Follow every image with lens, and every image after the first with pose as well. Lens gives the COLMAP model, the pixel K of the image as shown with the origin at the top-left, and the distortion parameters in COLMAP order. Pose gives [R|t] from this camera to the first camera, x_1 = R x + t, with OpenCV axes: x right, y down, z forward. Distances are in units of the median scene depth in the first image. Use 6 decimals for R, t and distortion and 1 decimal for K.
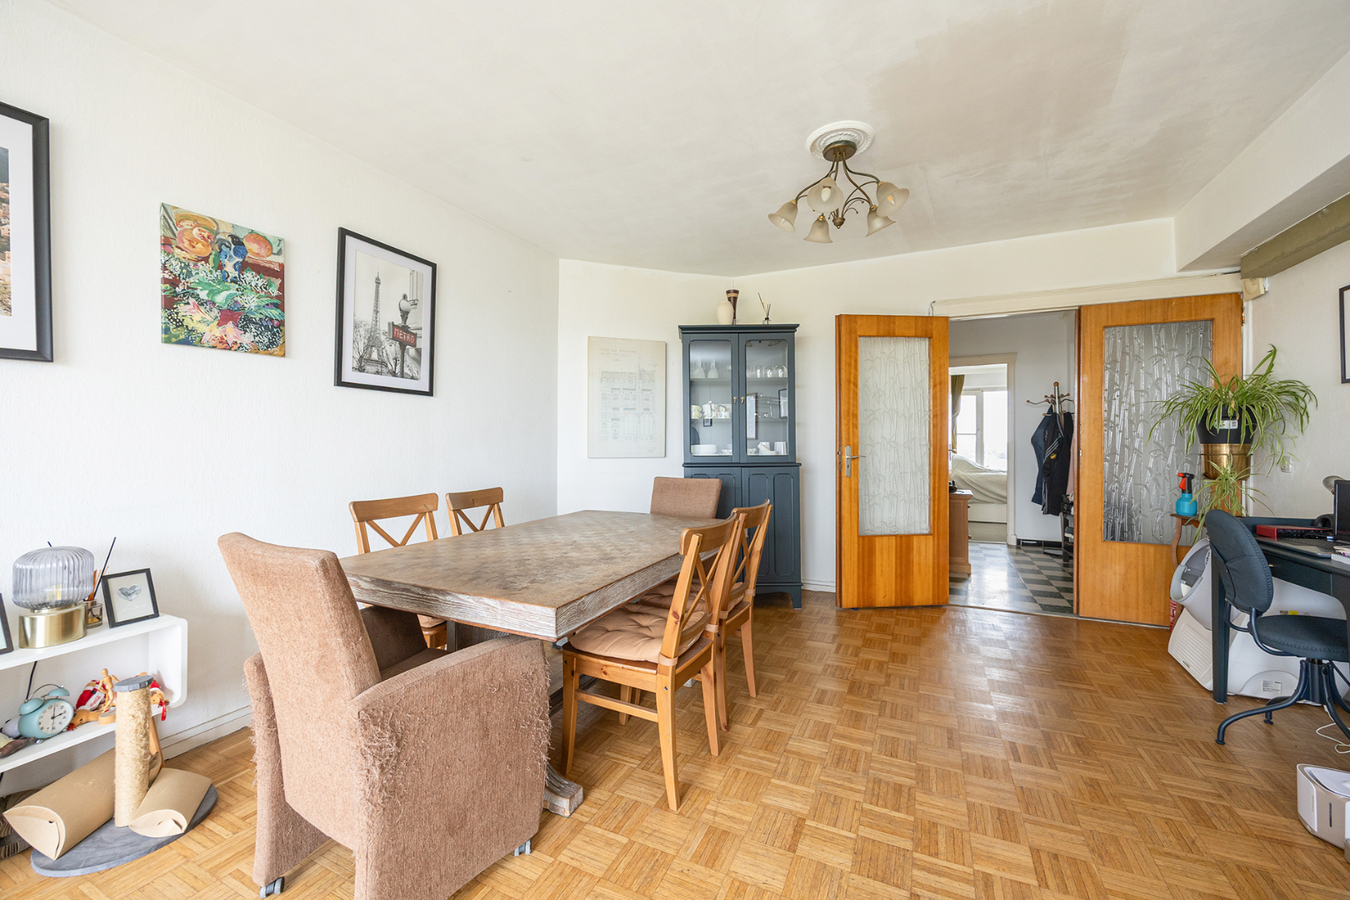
lens RADIAL K [[534.6, 0, 678.7], [0, 534.6, 443.6], [0, 0, 1]] dist [-0.004570, 0.000145]
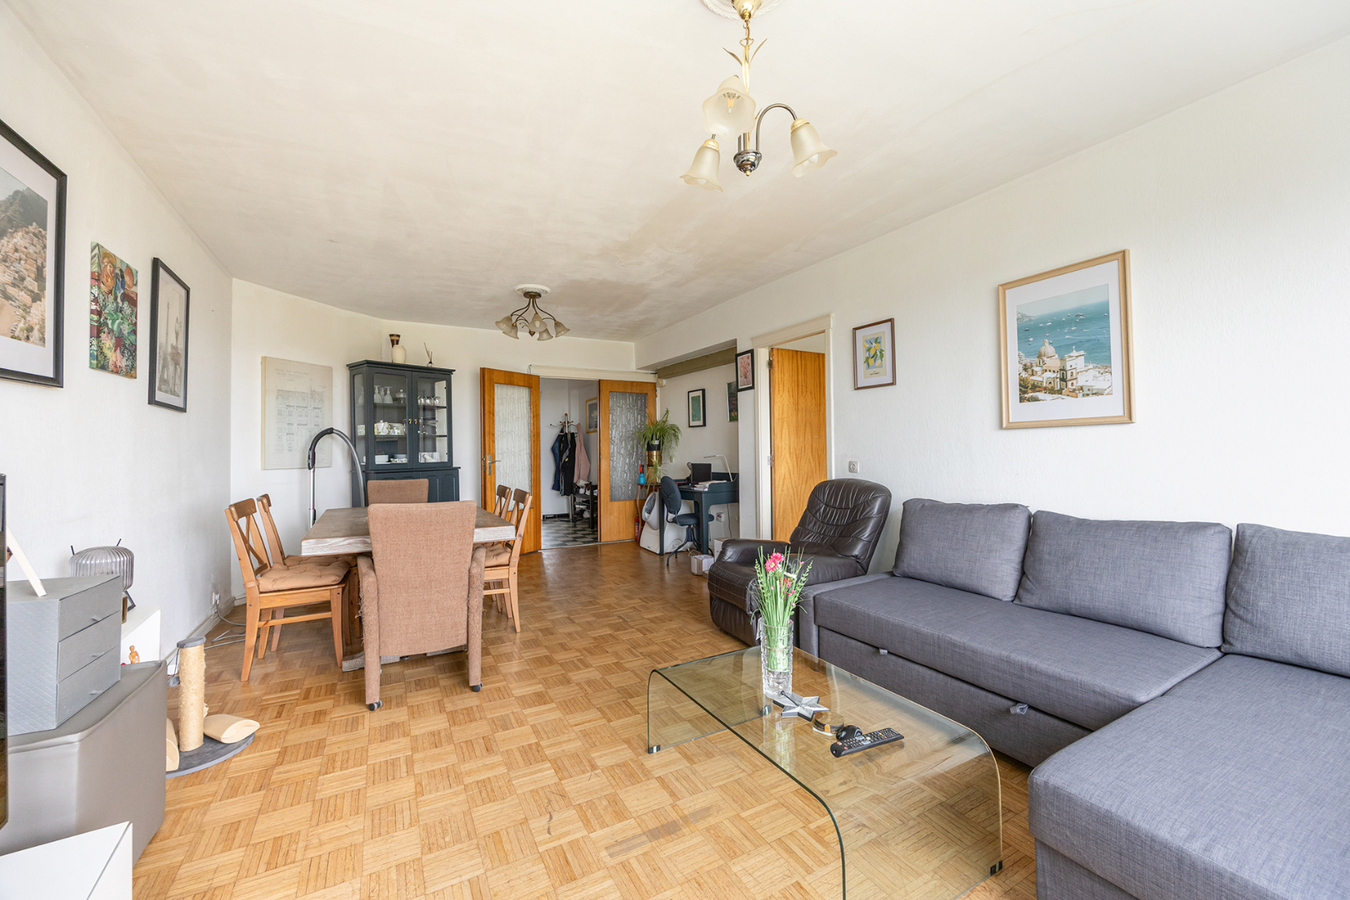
lens RADIAL K [[534.6, 0, 678.7], [0, 534.6, 443.6], [0, 0, 1]] dist [-0.004570, 0.000145]
pose [[0.584109, 0.001879, 0.811673, -0.797822], [0.012604, 0.999856, -0.011385, -0.003417], [-0.811578, 0.016881, 0.584001, -0.432664]]
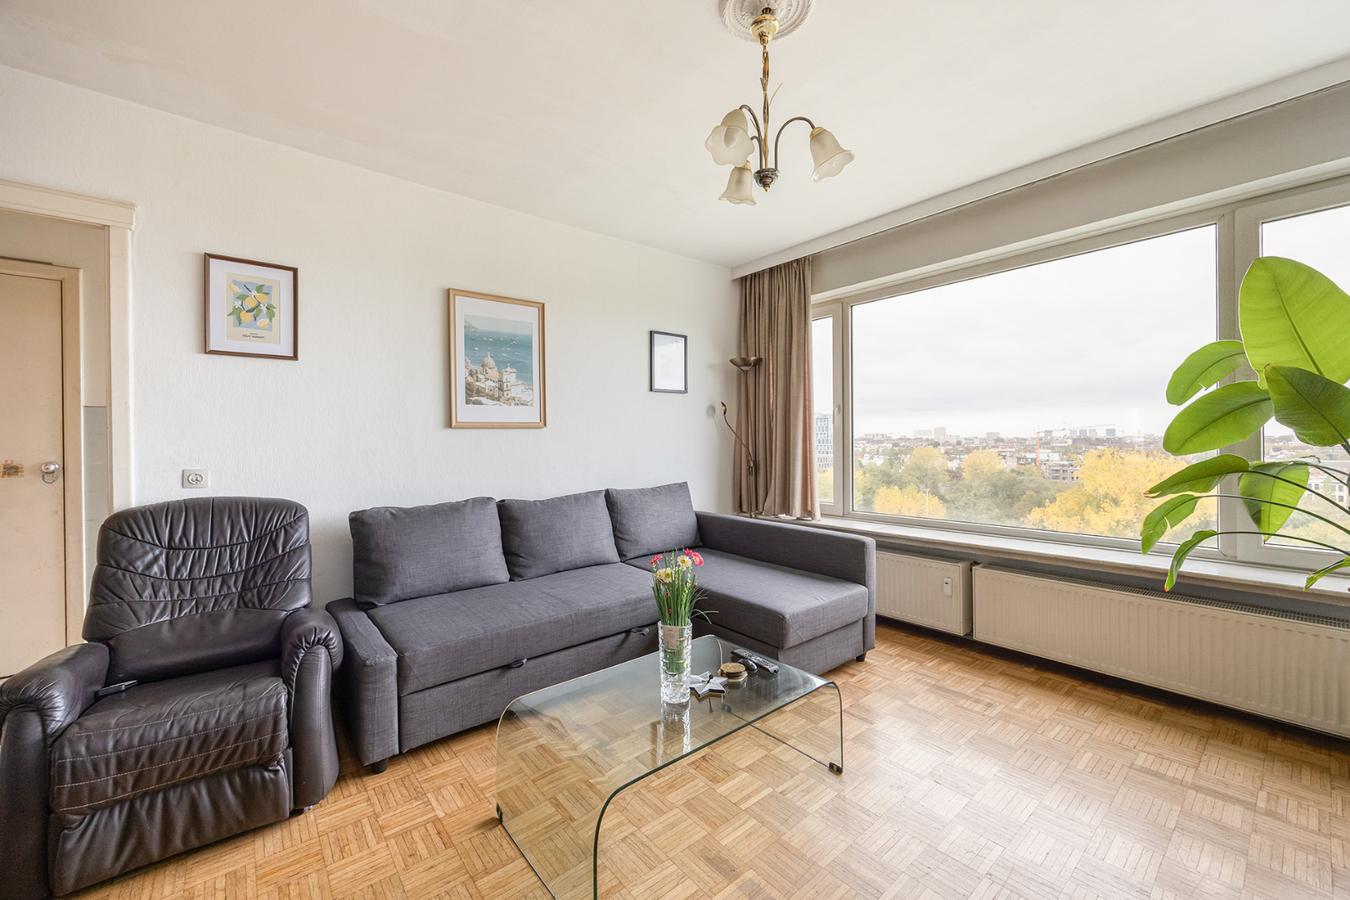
lens RADIAL K [[534.6, 0, 678.7], [0, 534.6, 443.6], [0, 0, 1]] dist [-0.004570, 0.000145]
pose [[-0.905914, 0.005034, 0.423431, -0.468876], [0.008349, 0.999947, 0.005976, -0.006495], [-0.423379, 0.008949, -0.905909, 0.417749]]
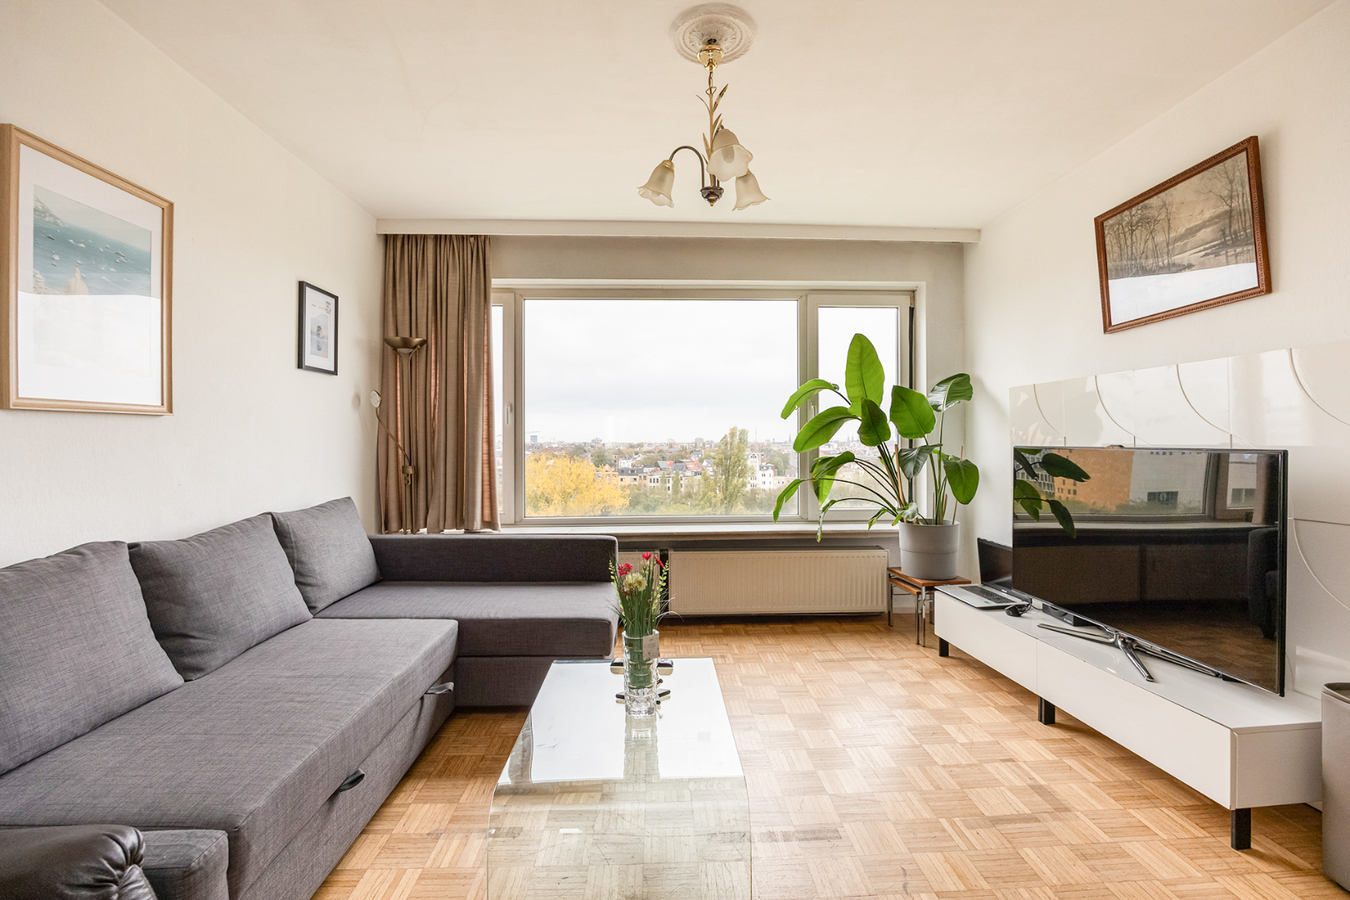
lens RADIAL K [[607.8, 0, 677.7], [0, 607.8, 444.2], [0, 0, 1]] dist [-0.016504, 0.000569]
pose [[-0.887975, 0.002537, -0.459884, 0.068136], [0.001610, 0.999996, 0.002406, -0.001030], [0.459888, 0.001396, -0.887976, 0.459976]]
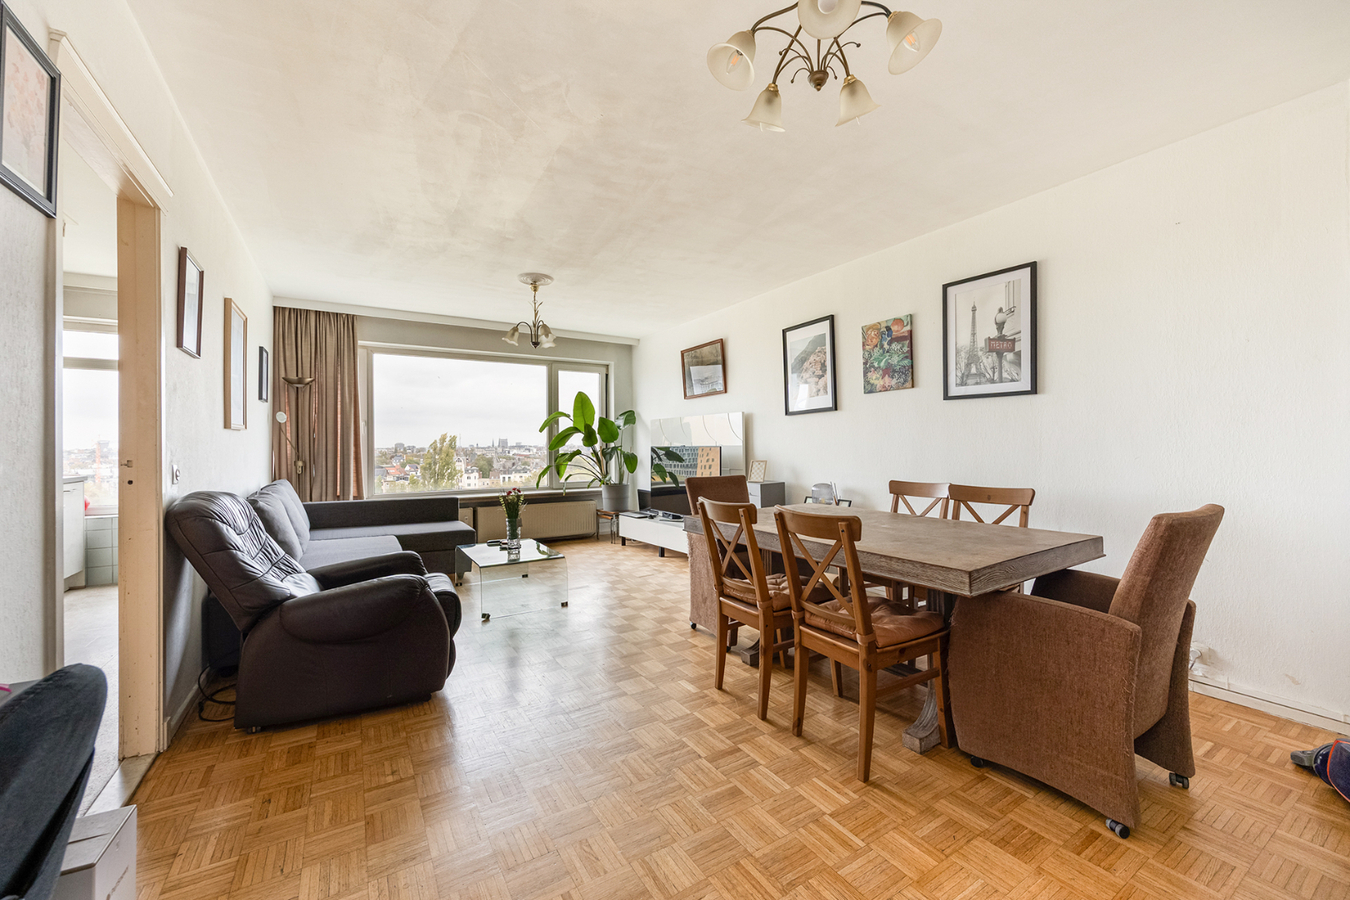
lens RADIAL K [[534.6, 0, 678.7], [0, 534.6, 443.6], [0, 0, 1]] dist [-0.004570, 0.000145]
pose [[-0.544206, -0.000578, -0.838951, 0.796293], [0.006432, 0.999967, -0.004861, 0.005619], [0.838927, -0.008042, -0.544185, 1.050347]]
